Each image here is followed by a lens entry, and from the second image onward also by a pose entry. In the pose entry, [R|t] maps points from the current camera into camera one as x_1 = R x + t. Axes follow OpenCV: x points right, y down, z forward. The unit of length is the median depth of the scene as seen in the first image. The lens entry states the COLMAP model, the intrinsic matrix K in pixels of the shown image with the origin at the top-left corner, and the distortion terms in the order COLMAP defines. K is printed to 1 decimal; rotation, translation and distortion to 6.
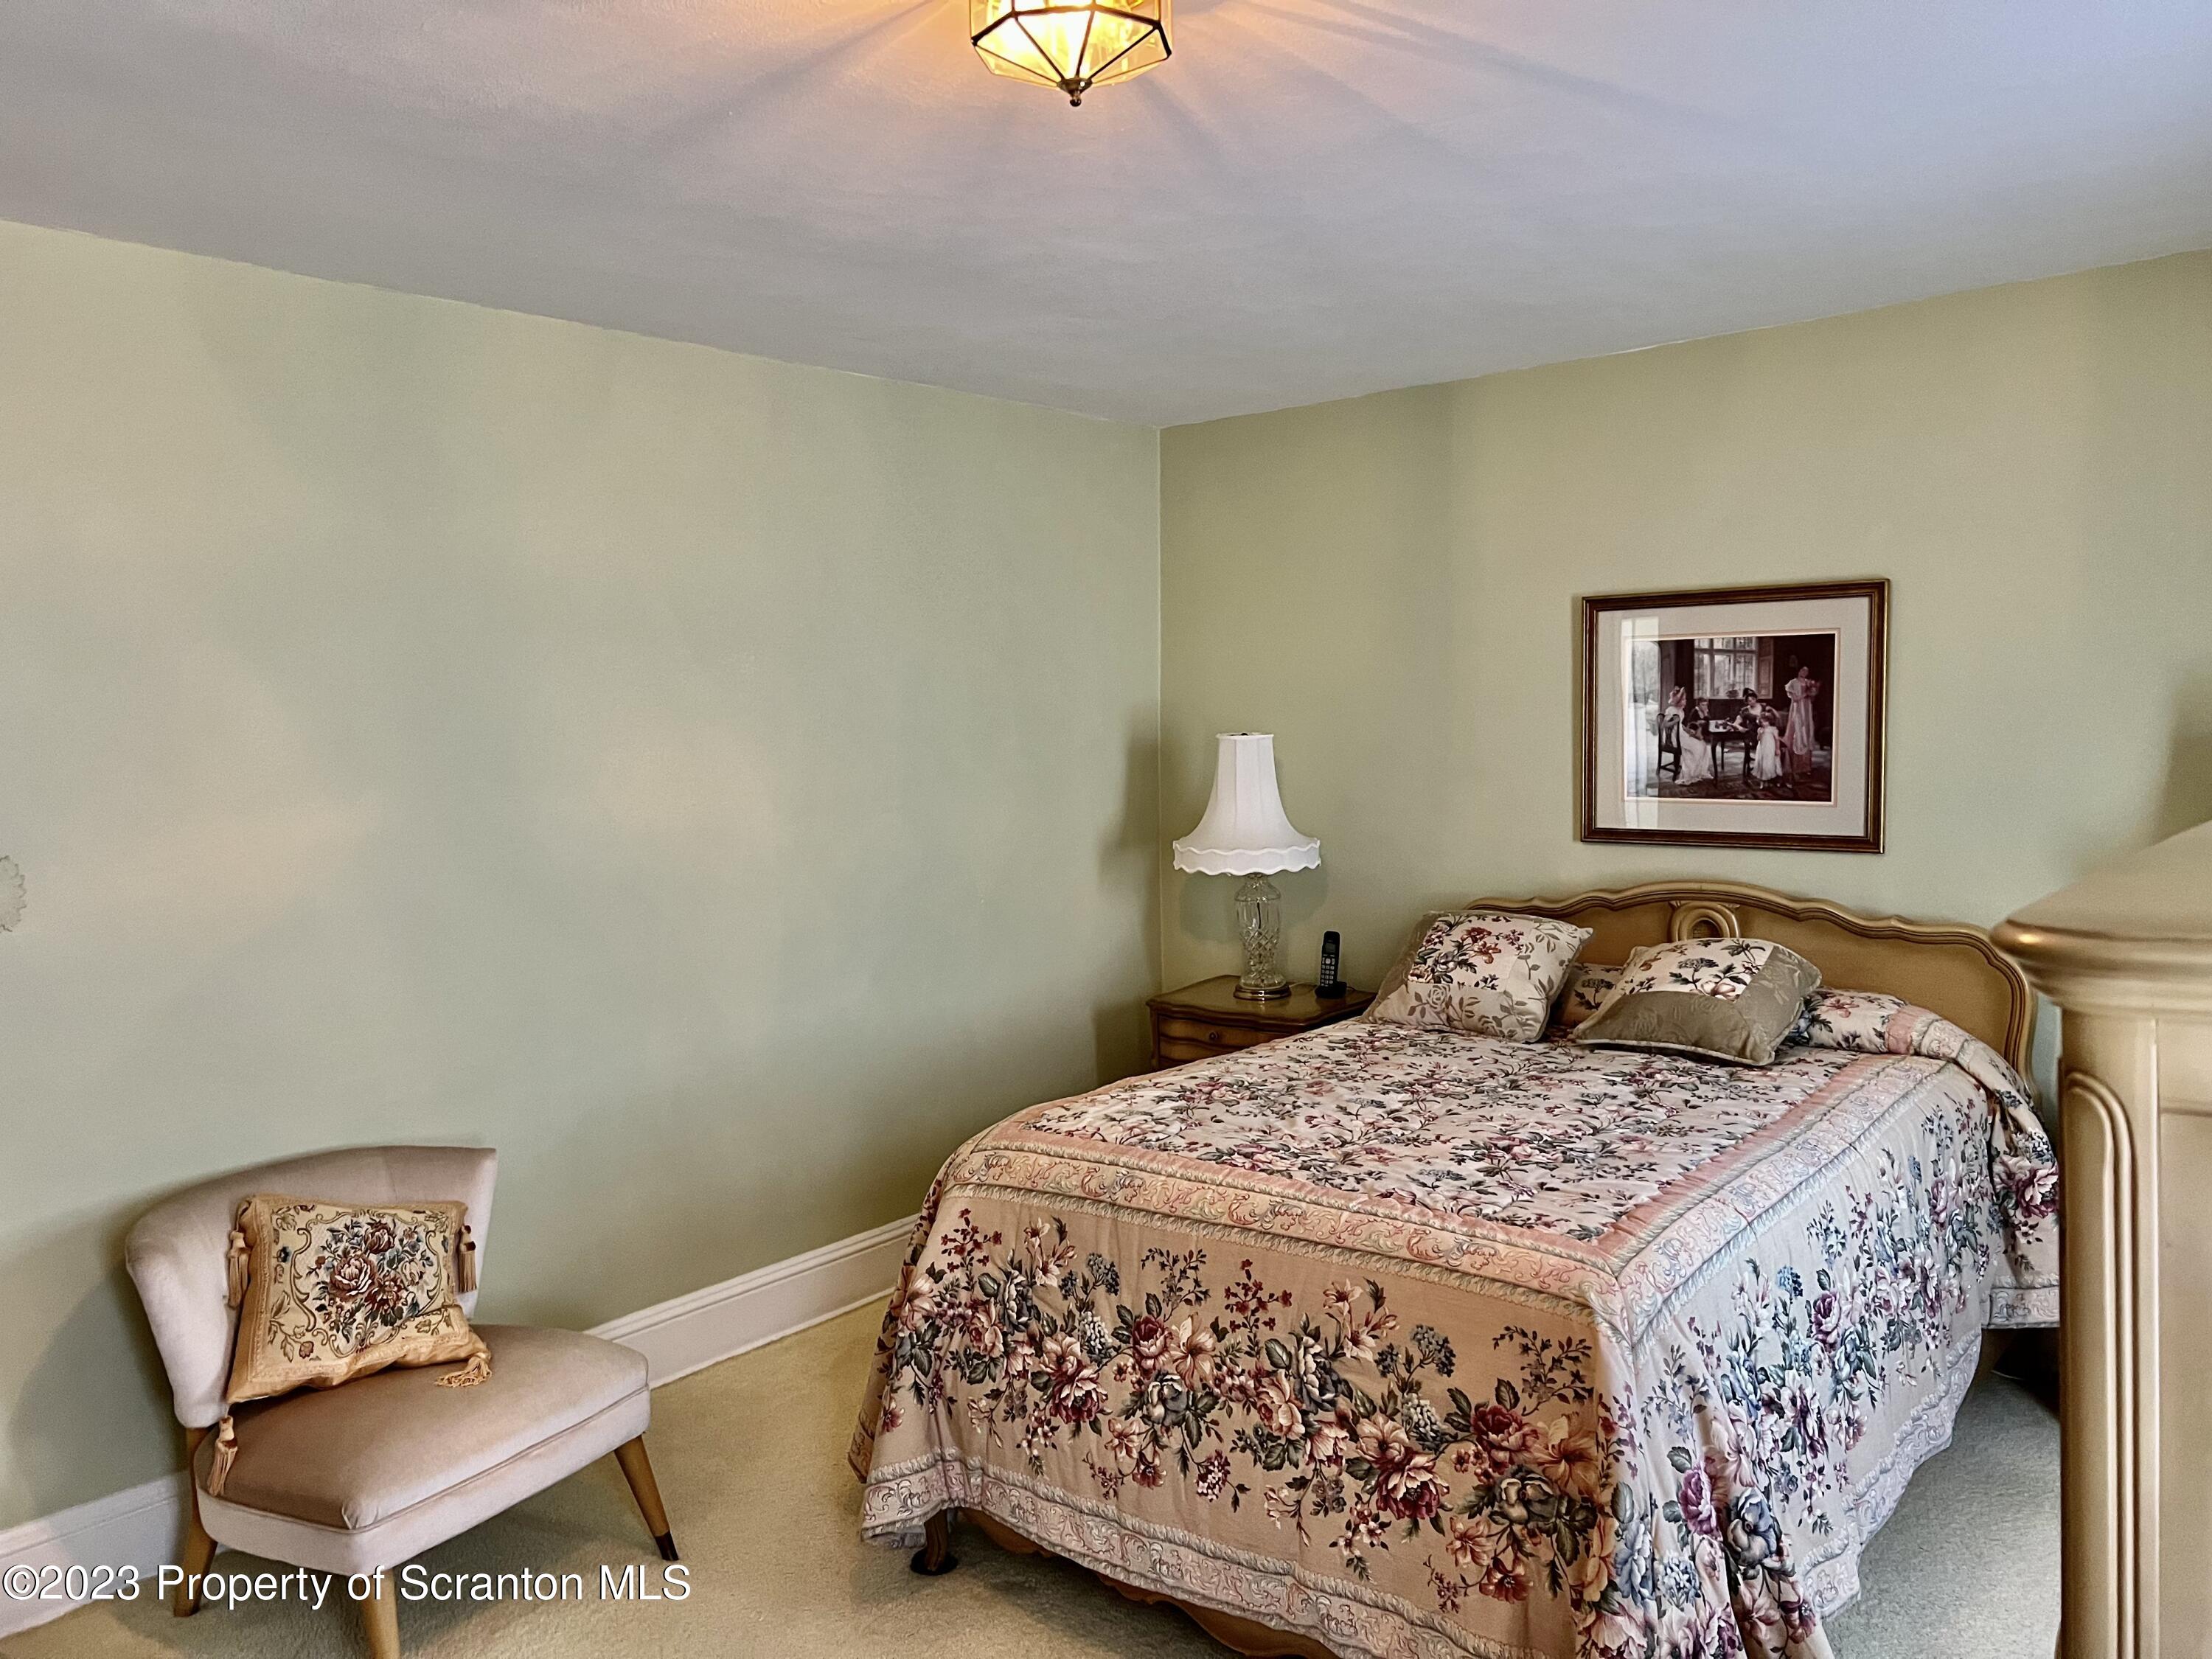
lens RADIAL K [[1705.9, 0, 1106.0], [0, 1705.9, 829.5], [0, 0, 1]] dist [0.083291, -0.101900]
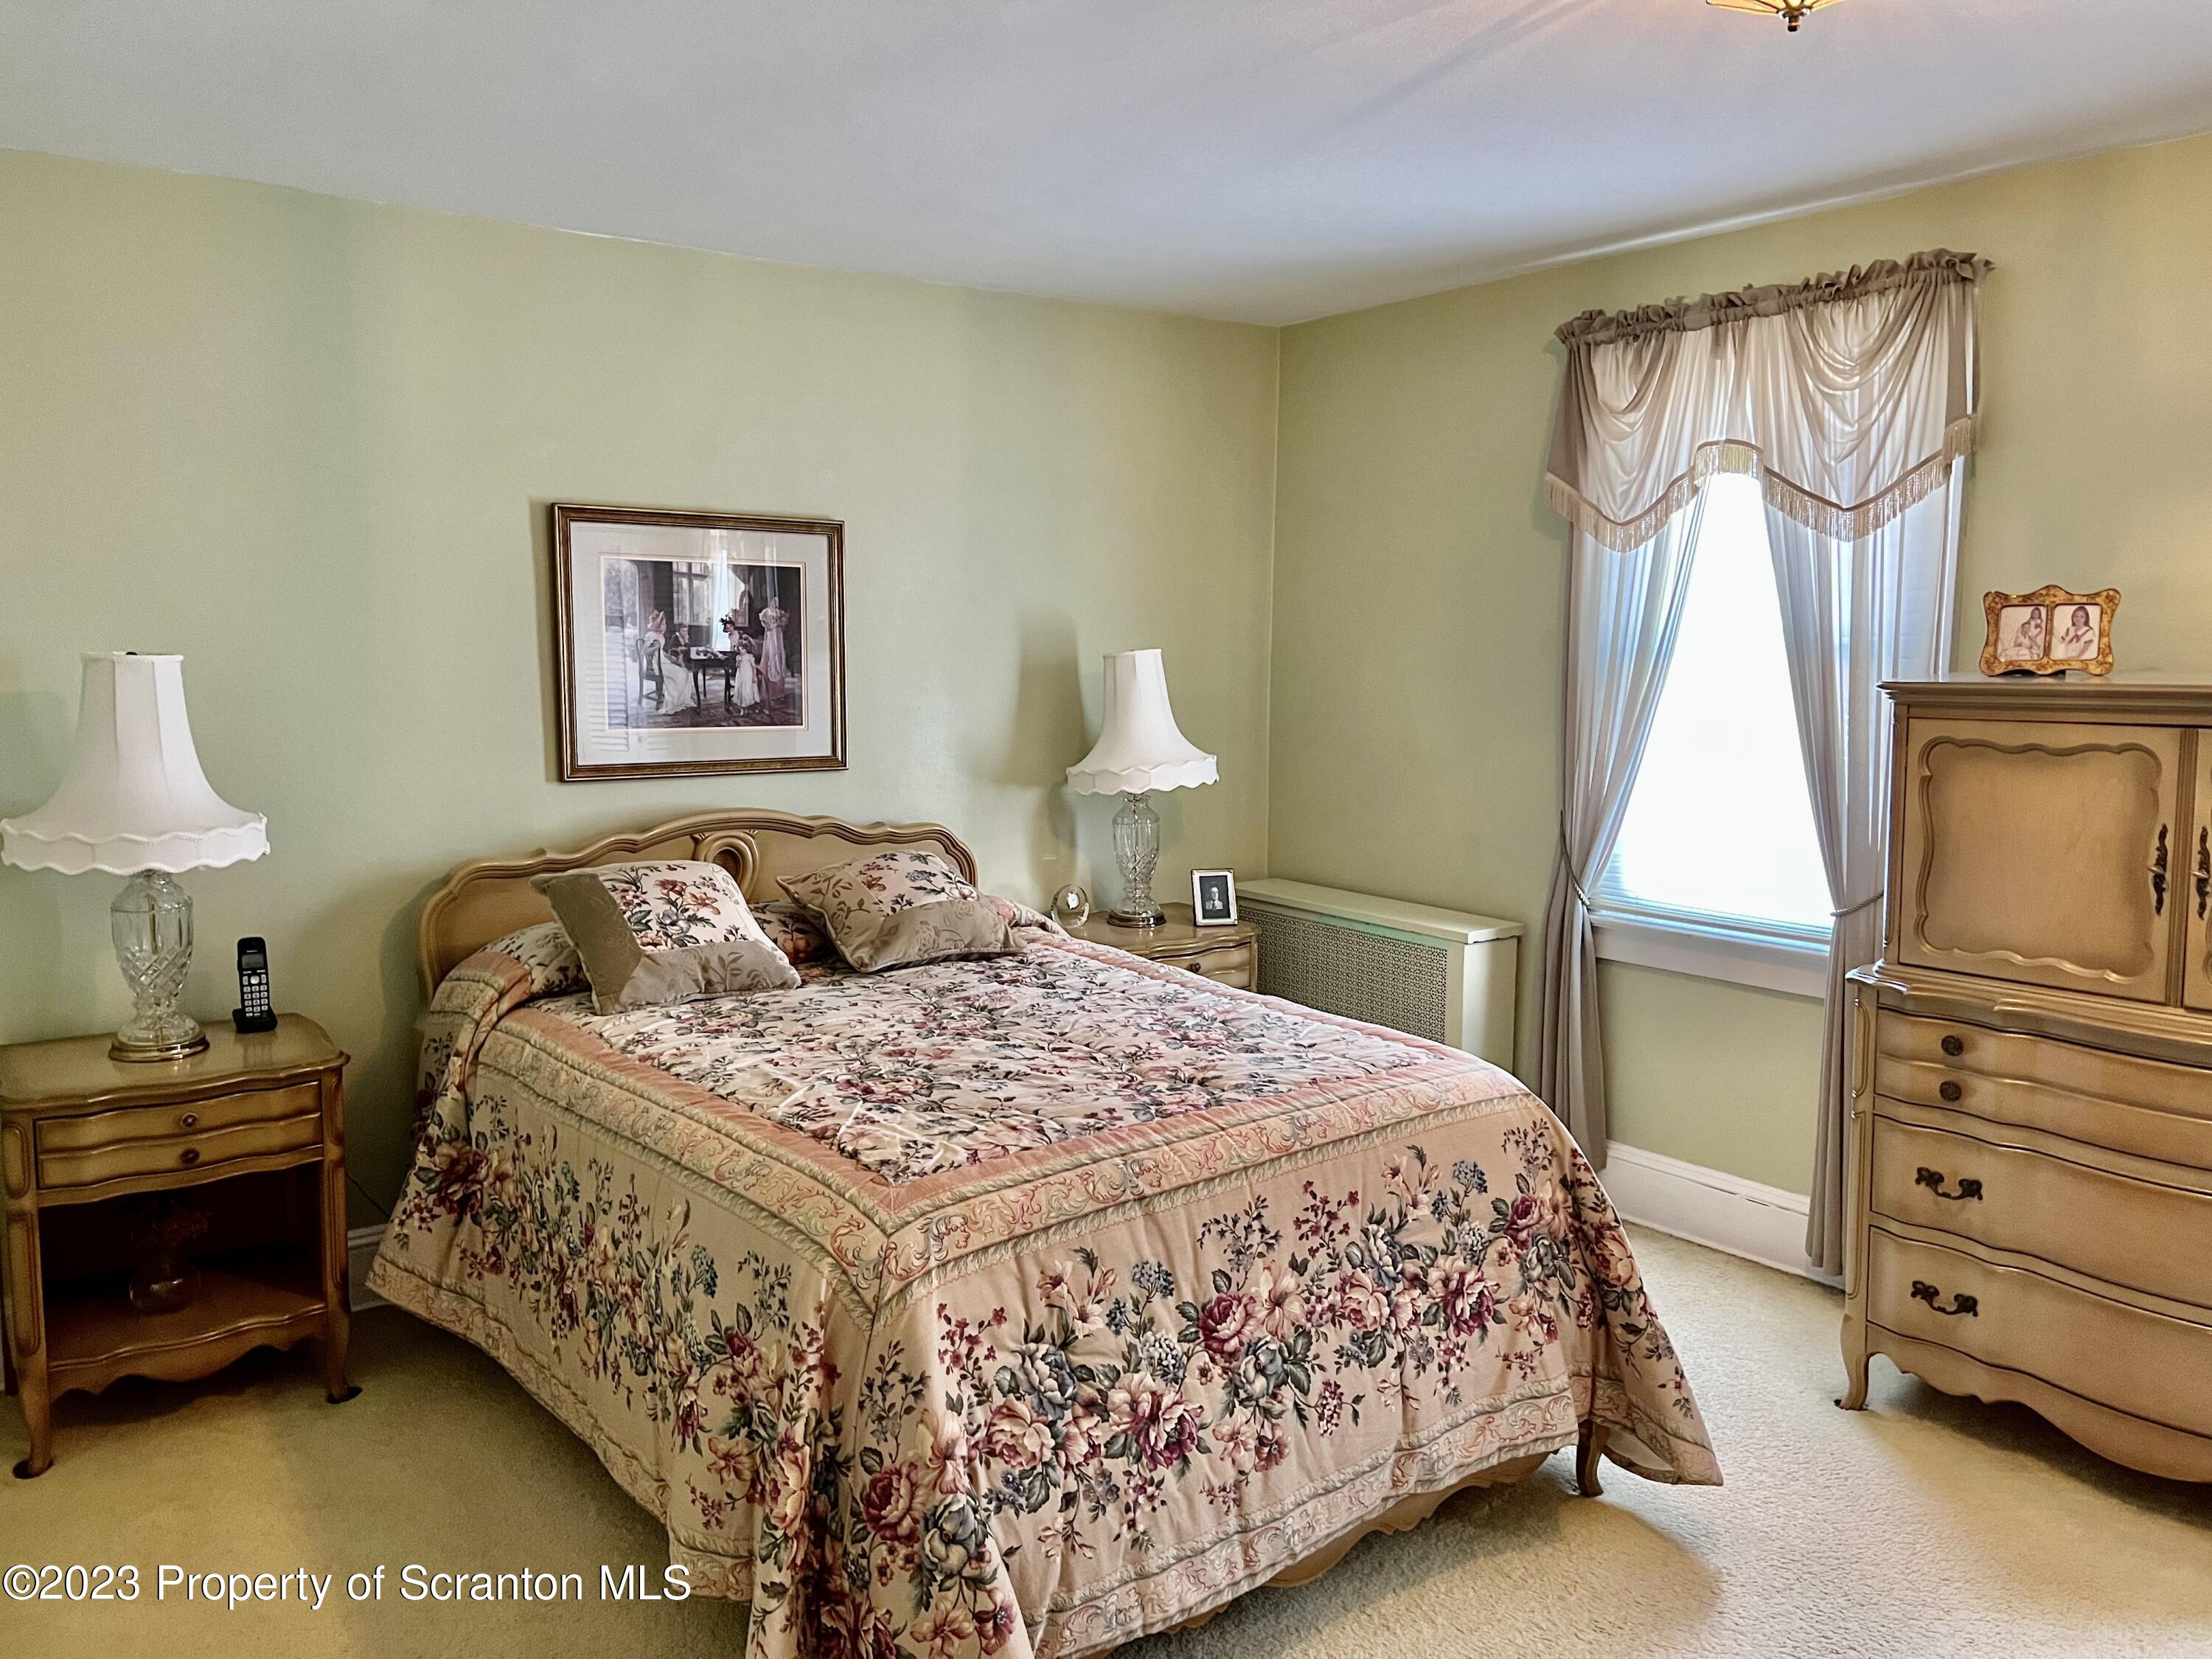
lens RADIAL K [[1625.1, 0, 1183.6], [0, 1625.1, 825.8], [0, 0, 1]] dist [0.175217, -0.432159]
pose [[0.201394, -0.088090, 0.975541, -0.754652], [0.062296, 0.995083, 0.076994, -0.024945], [-0.977527, 0.045266, 0.205891, 0.793181]]
